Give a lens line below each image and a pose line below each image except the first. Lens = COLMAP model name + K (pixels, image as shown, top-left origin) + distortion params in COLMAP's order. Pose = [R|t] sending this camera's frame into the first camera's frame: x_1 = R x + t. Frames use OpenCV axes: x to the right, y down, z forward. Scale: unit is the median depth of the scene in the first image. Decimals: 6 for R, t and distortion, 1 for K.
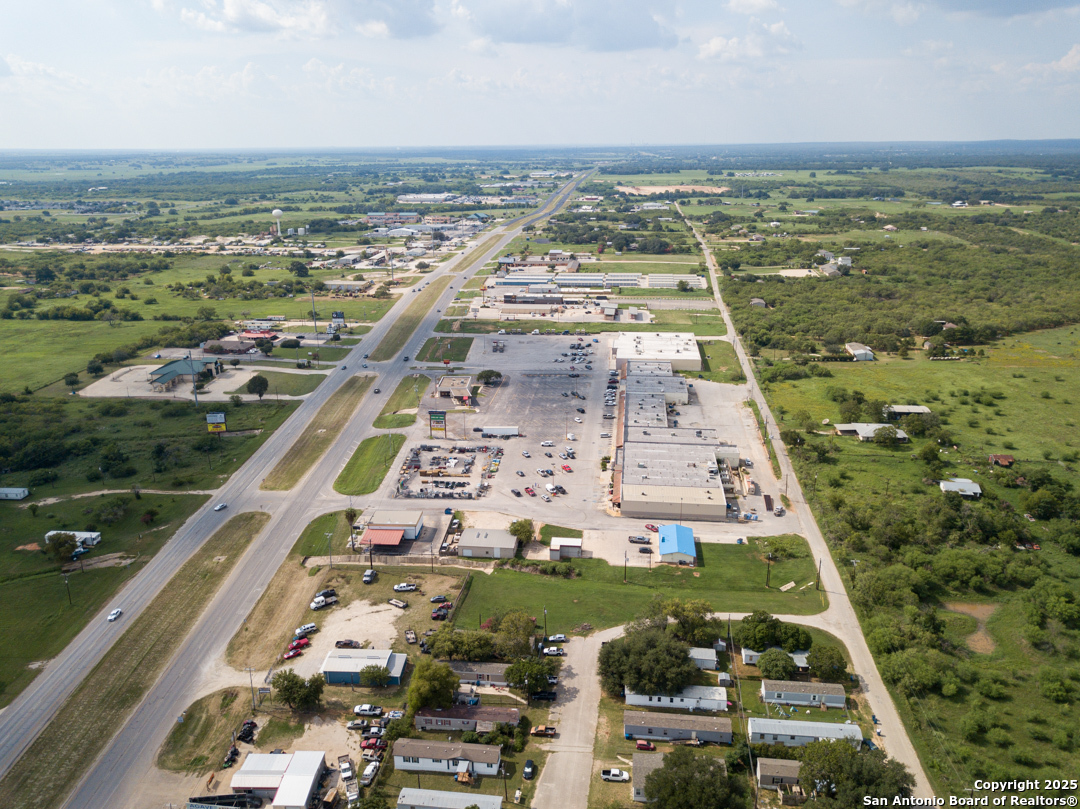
lens RADIAL K [[832.3, 0, 543.3], [0, 832.3, 405.2], [0, 0, 1]] dist [-0.004280, 0.011413]
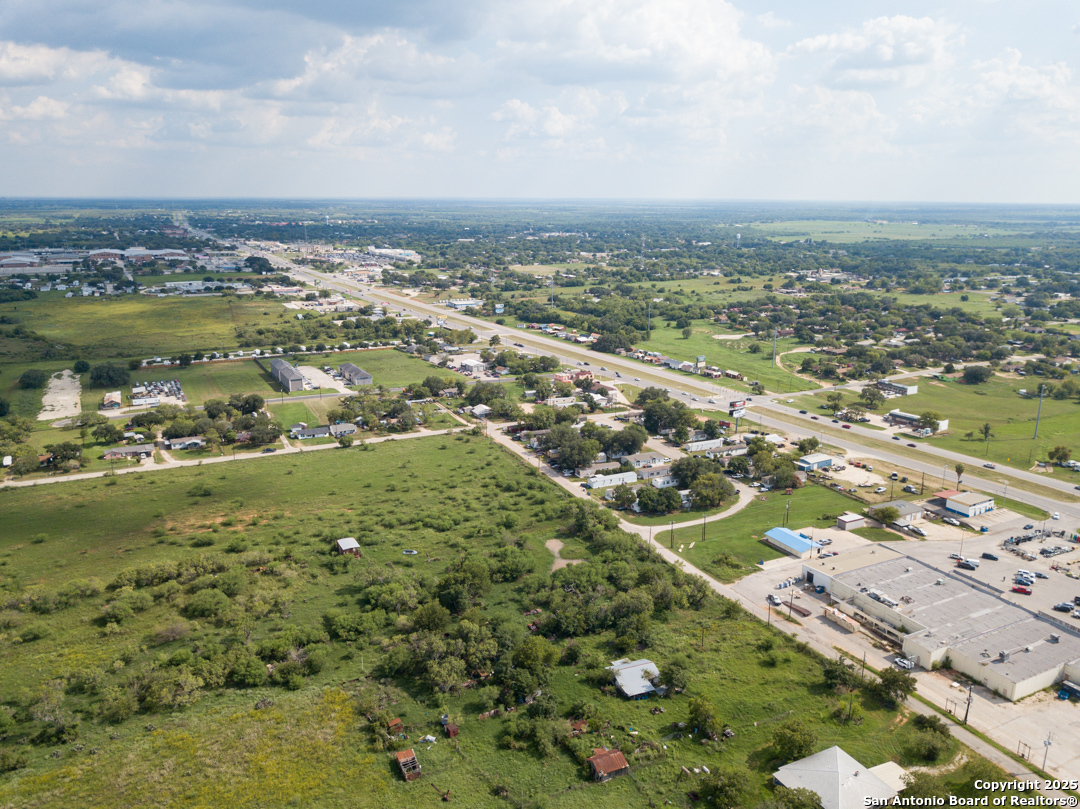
lens RADIAL K [[835.0, 0, 543.7], [0, 835.0, 393.8], [0, 0, 1]] dist [-0.000655, 0.002713]
pose [[-0.833434, 0.128283, -0.537523, 0.856273], [-0.168656, 0.867231, 0.468471, -0.405915], [0.526254, 0.481096, -0.701144, 1.253798]]
